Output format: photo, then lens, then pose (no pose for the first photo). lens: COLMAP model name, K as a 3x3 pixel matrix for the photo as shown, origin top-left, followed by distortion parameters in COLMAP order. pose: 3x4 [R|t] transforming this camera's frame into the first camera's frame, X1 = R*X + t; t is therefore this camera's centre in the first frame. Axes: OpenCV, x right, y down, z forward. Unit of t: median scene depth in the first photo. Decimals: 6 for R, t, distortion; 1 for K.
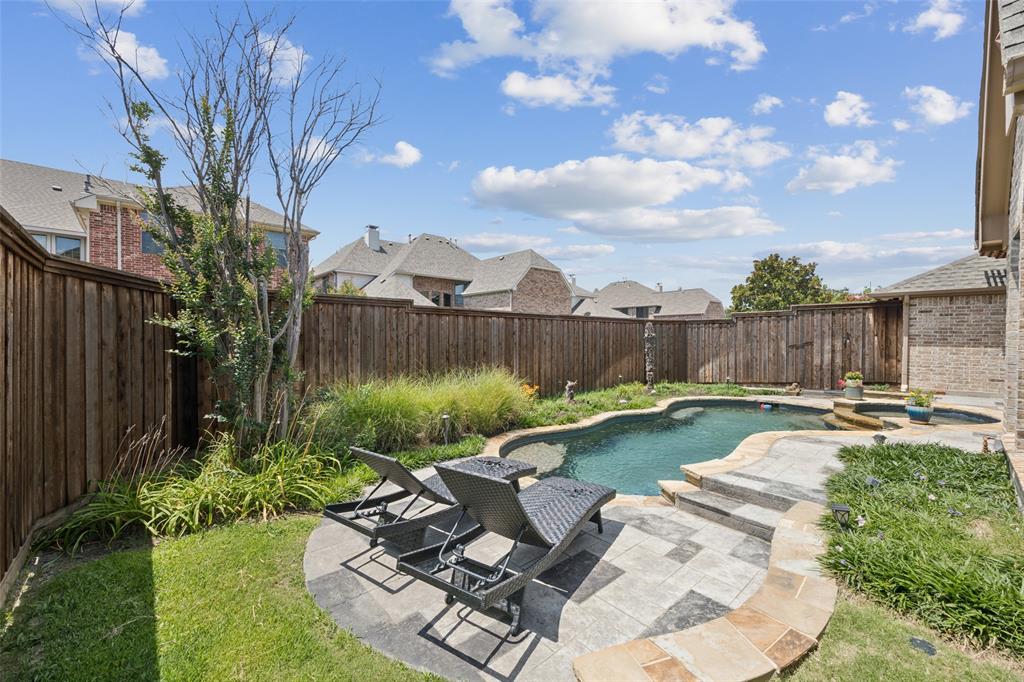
lens RADIAL K [[397.6, 0, 508.3], [0, 397.6, 334.7], [0, 0, 1]] dist [-0.000675, -0.000673]
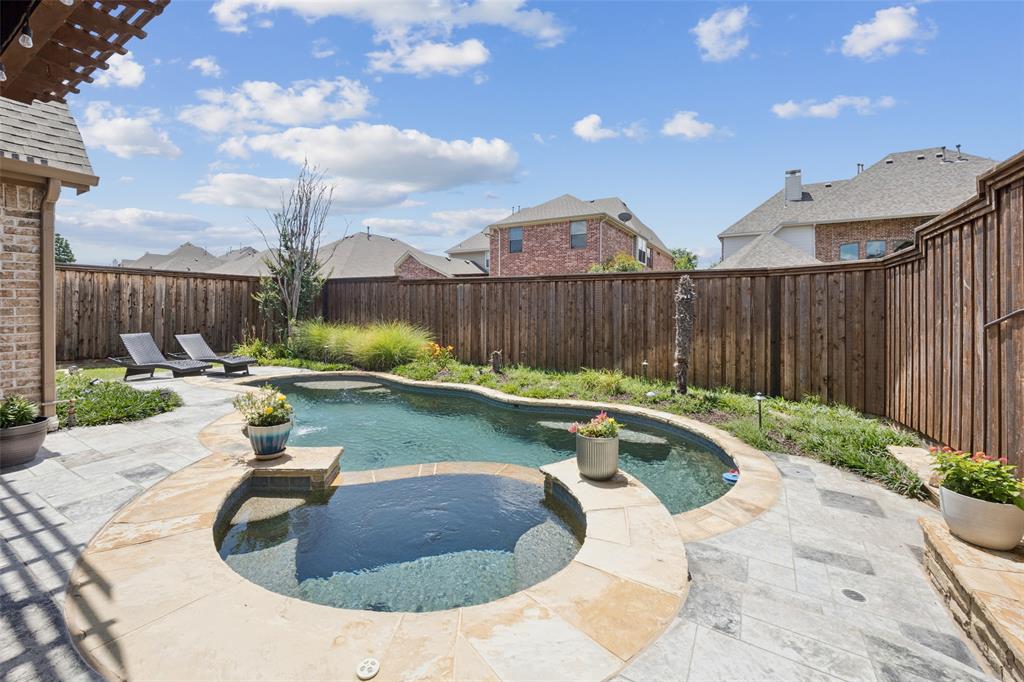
lens RADIAL K [[411.8, 0, 508.2], [0, 411.8, 313.1], [0, 0, 1]] dist [-0.000309, -0.000233]
pose [[0.299035, 0.016076, -0.954107, 1.015278], [-0.006240, 0.999870, 0.014892, 0.018993], [0.954222, 0.001500, 0.299096, 0.717359]]
